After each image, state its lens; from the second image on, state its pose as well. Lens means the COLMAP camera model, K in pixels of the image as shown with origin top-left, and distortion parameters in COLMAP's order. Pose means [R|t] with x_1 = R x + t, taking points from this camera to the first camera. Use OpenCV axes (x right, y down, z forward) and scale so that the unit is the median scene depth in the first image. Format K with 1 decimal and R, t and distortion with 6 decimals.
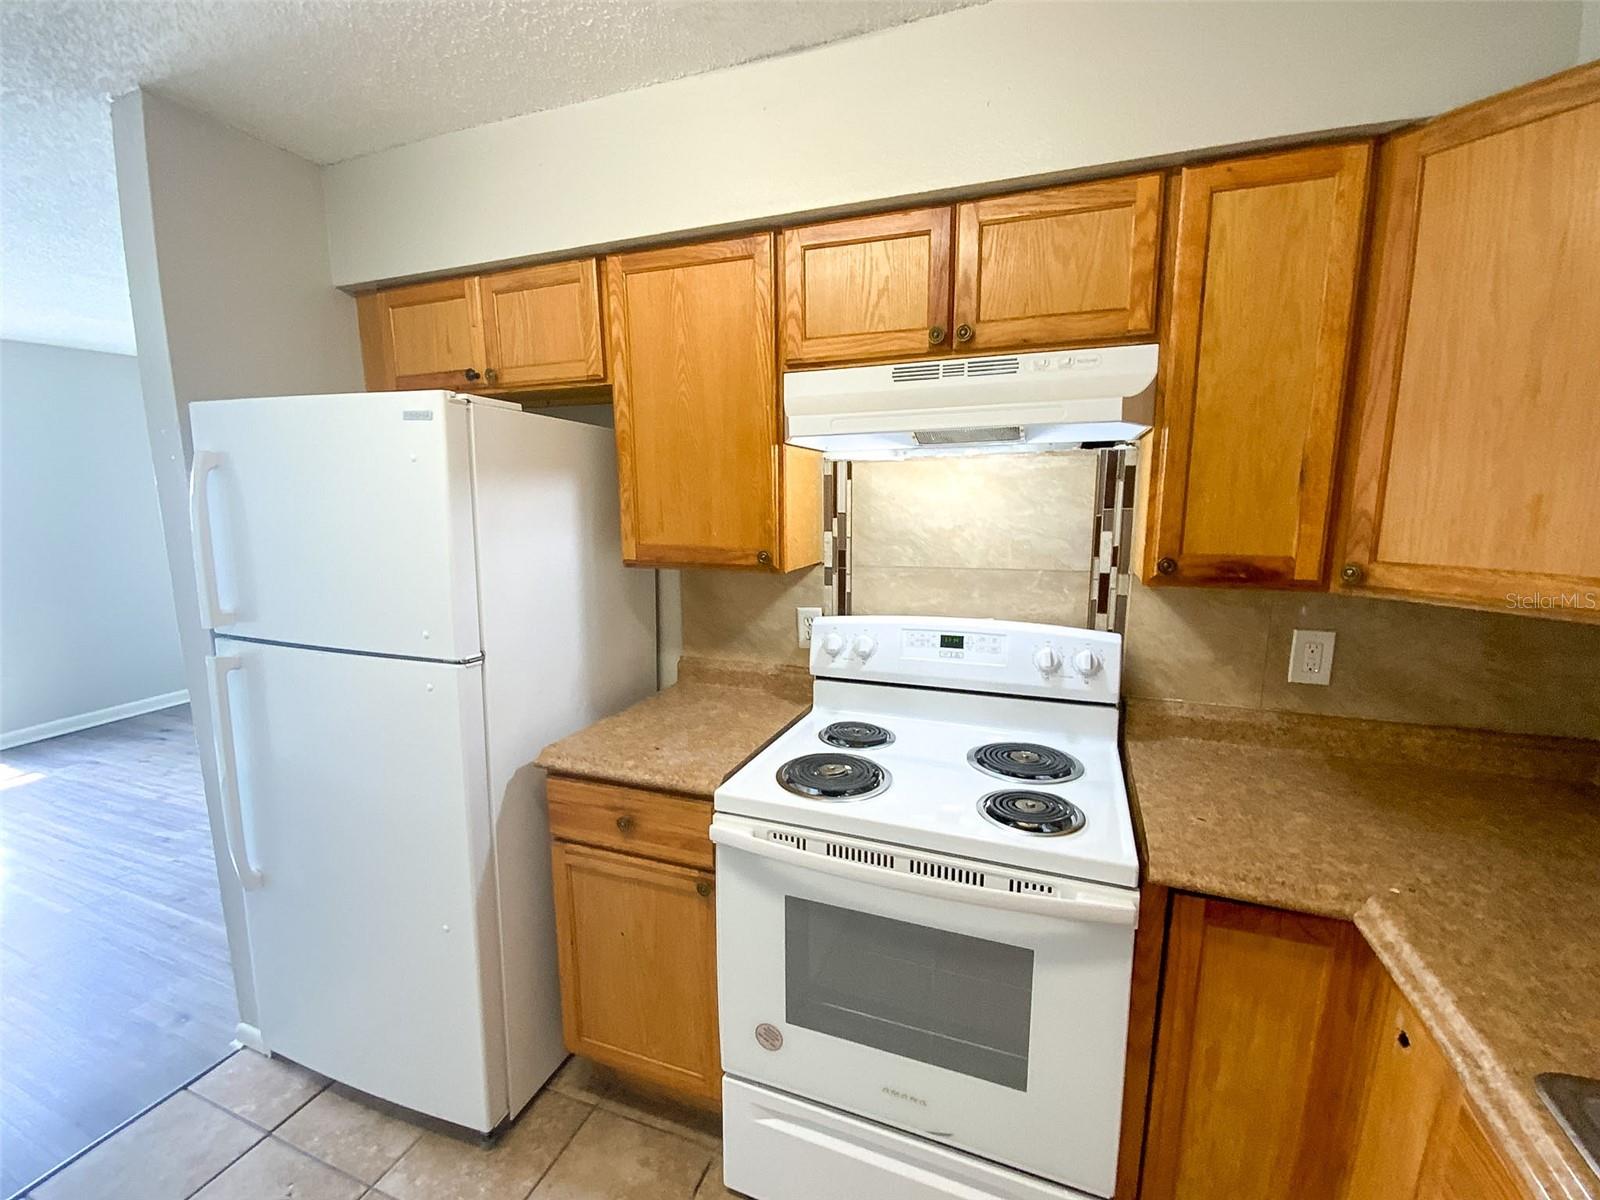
lens RADIAL K [[672.2, 0, 803.9], [0, 672.2, 602.8], [0, 0, 1]] dist [0.018223, -0.019601]
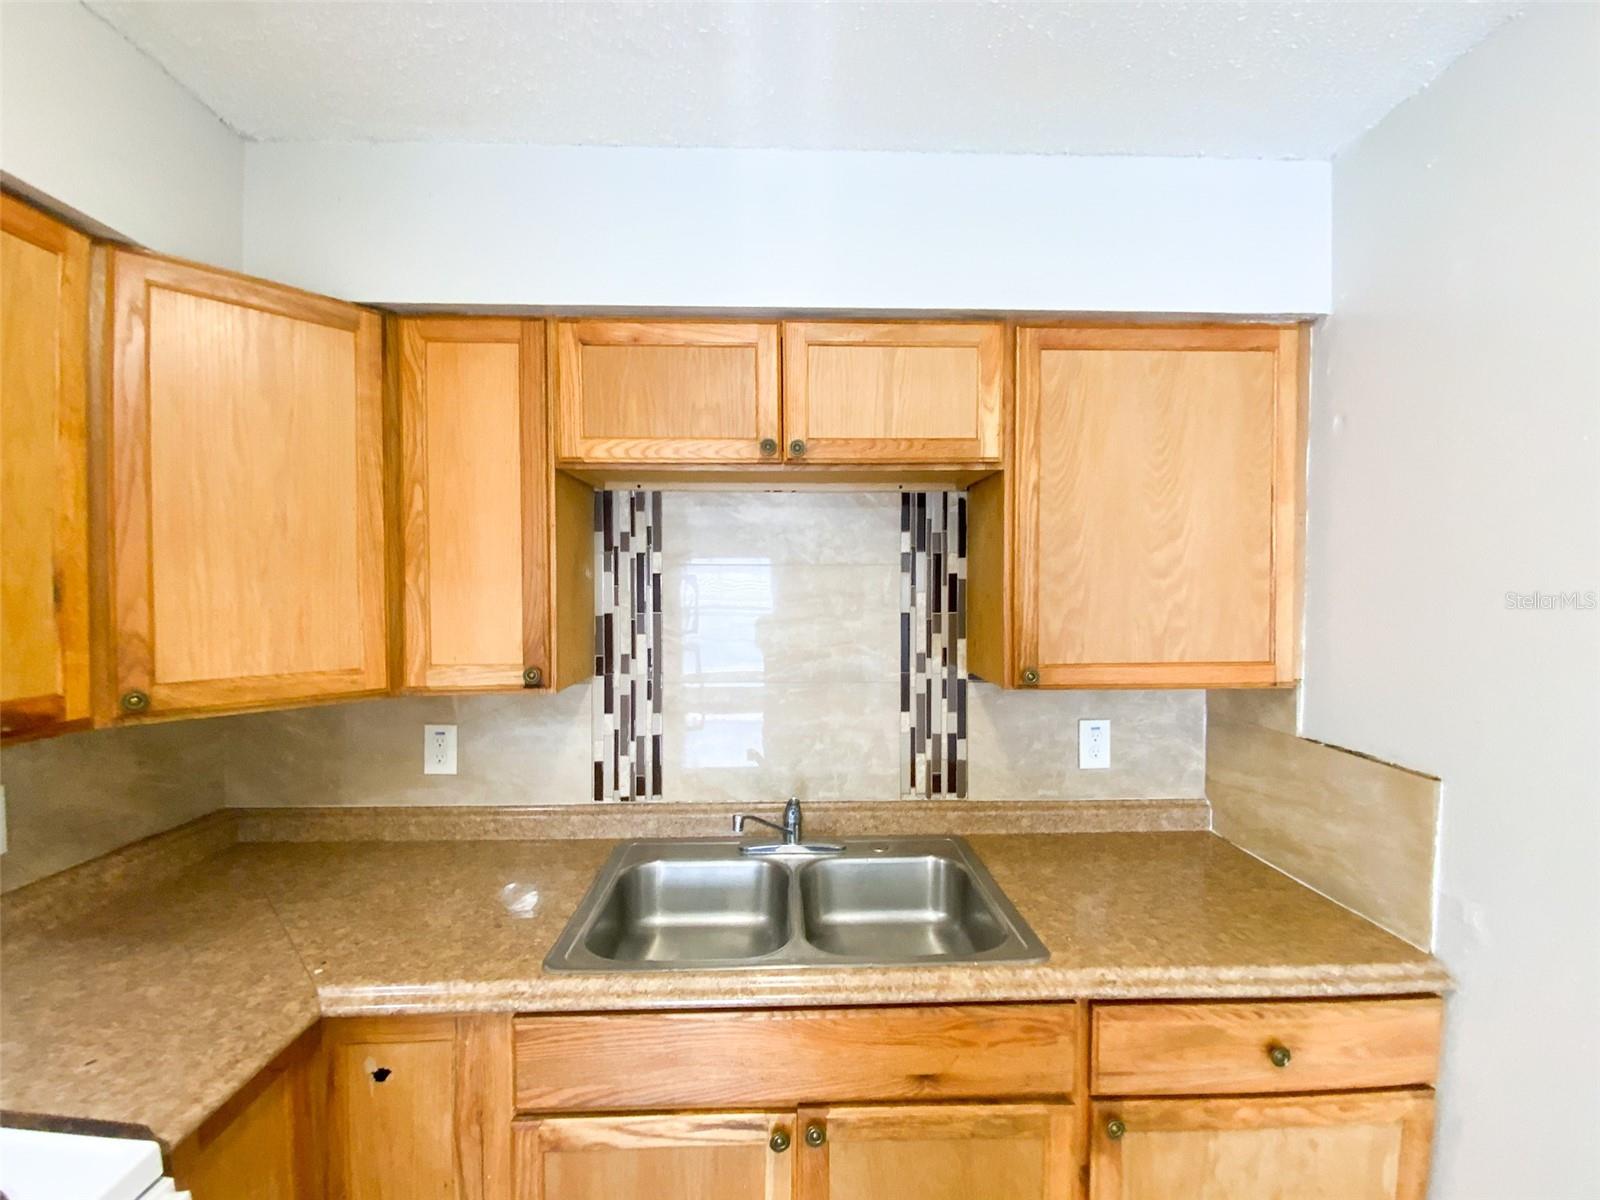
lens RADIAL K [[652.2, 0, 794.9], [0, 652.2, 602.5], [0, 0, 1]] dist [0.034127, -0.026182]
pose [[-0.373072, -0.014528, 0.927689, -0.303471], [0.151606, 0.985484, 0.076401, -0.097598], [-0.915332, 0.169146, -0.365454, 0.447134]]
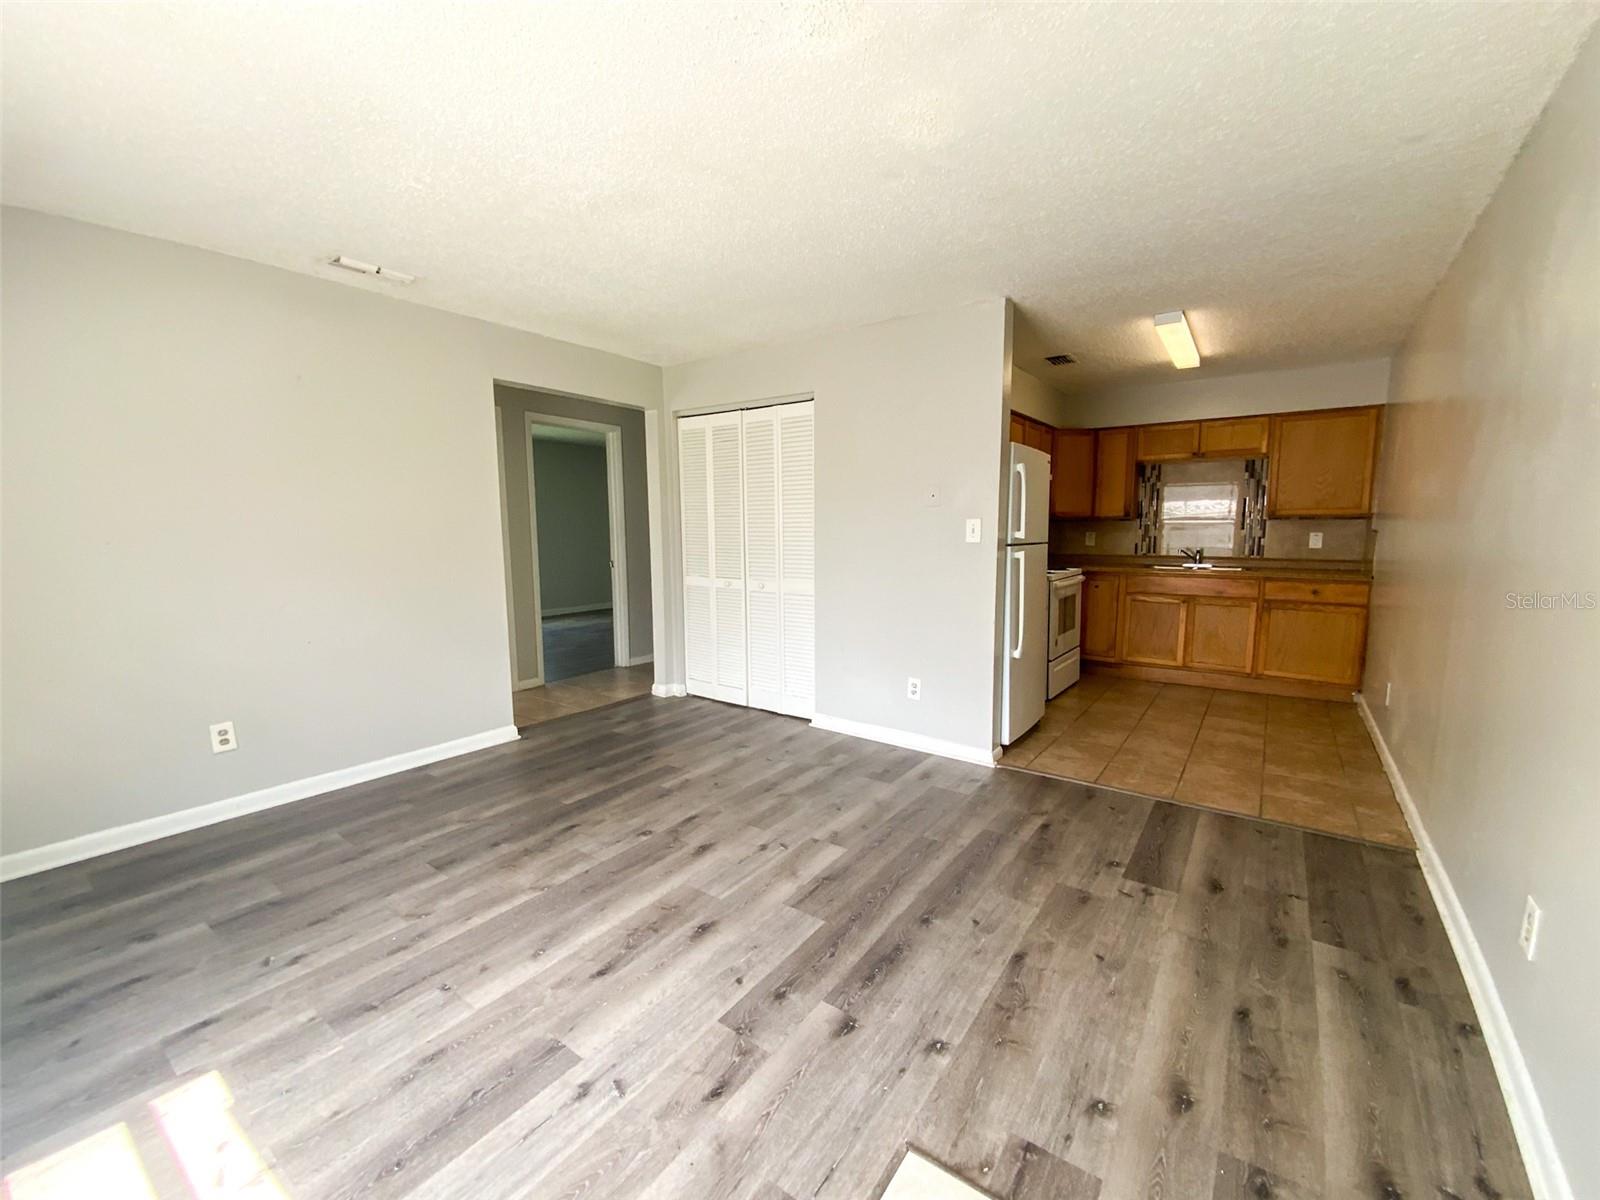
lens RADIAL K [[644.3, 0, 812.7], [0, 644.3, 604.1], [0, 0, 1]] dist [0.012802, -0.007222]
pose [[0.256318, -0.113379, 0.959920, -3.923307], [0.156825, 0.984817, 0.074444, -0.021103], [-0.953786, 0.131458, 0.270207, 1.373852]]
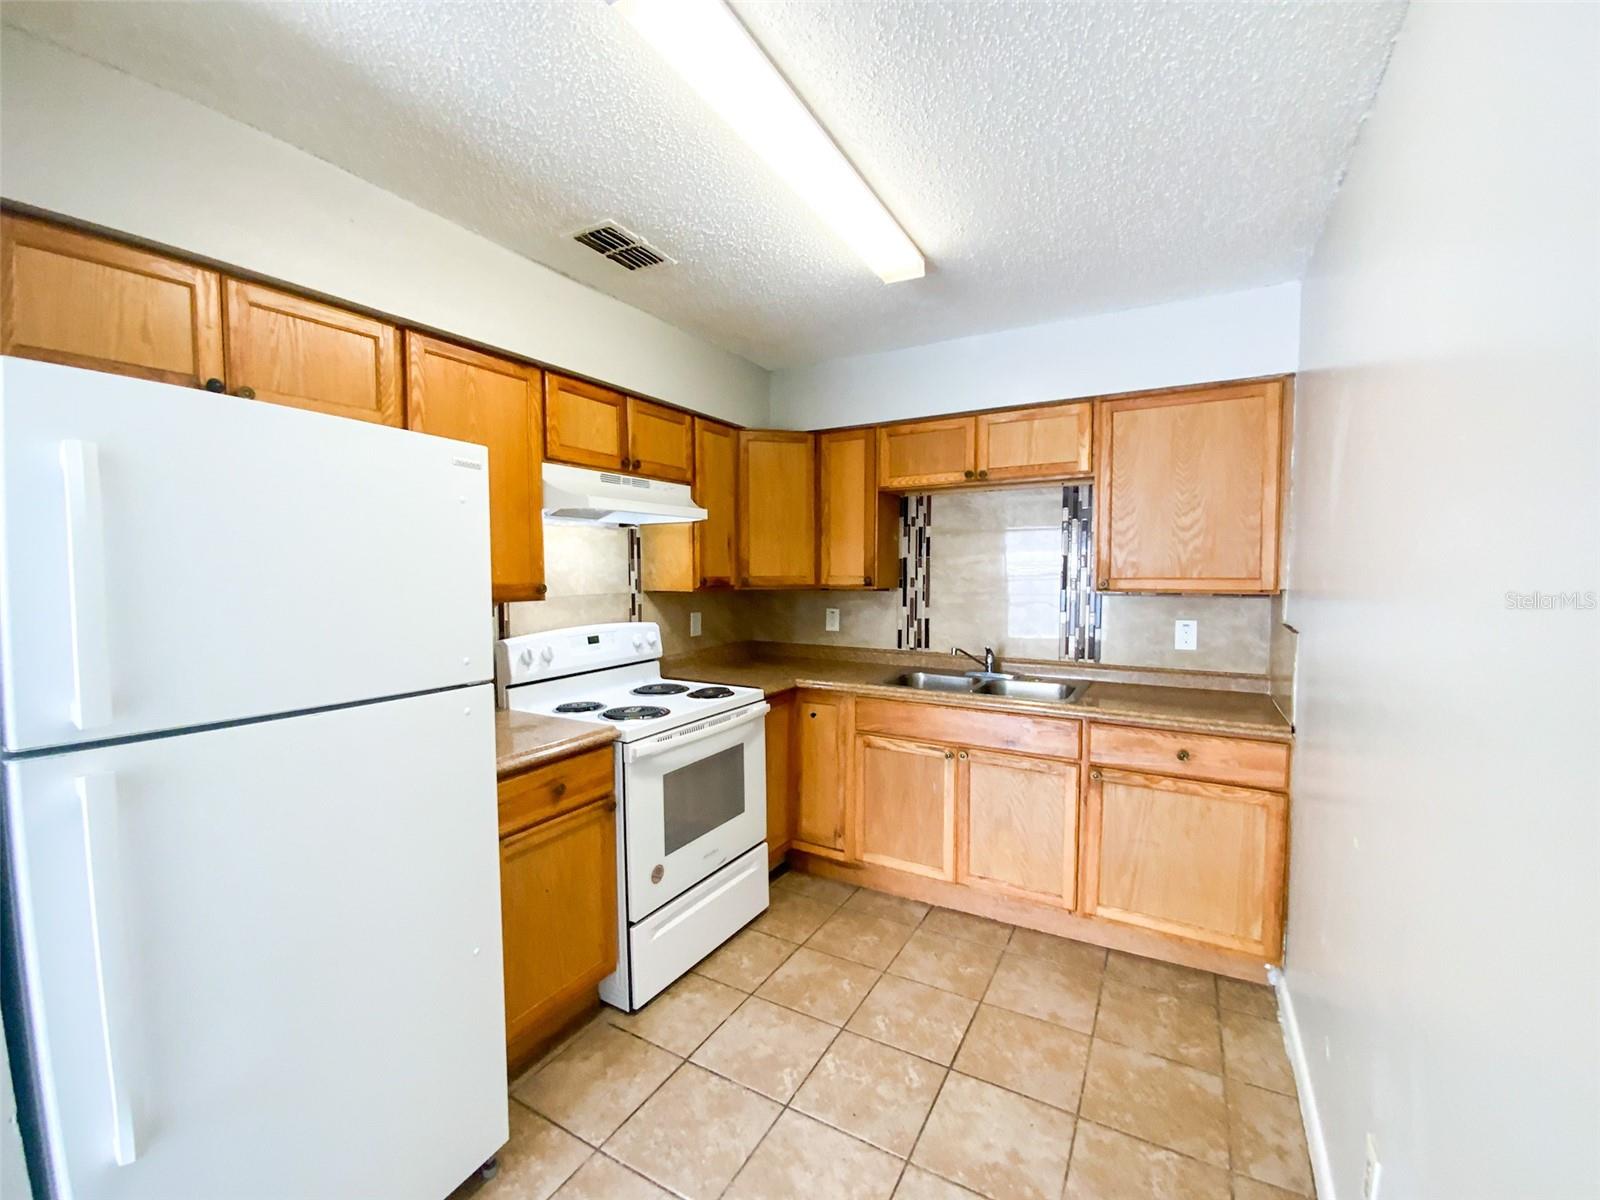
lens RADIAL K [[661.2, 0, 798.2], [0, 661.2, 607.3], [0, 0, 1]] dist [0.018110, -0.019060]
pose [[0.161191, -0.054910, 0.985395, -1.646926], [0.159018, 0.986850, 0.028979, 0.017081], [-0.974028, 0.152024, 0.167803, 0.322041]]
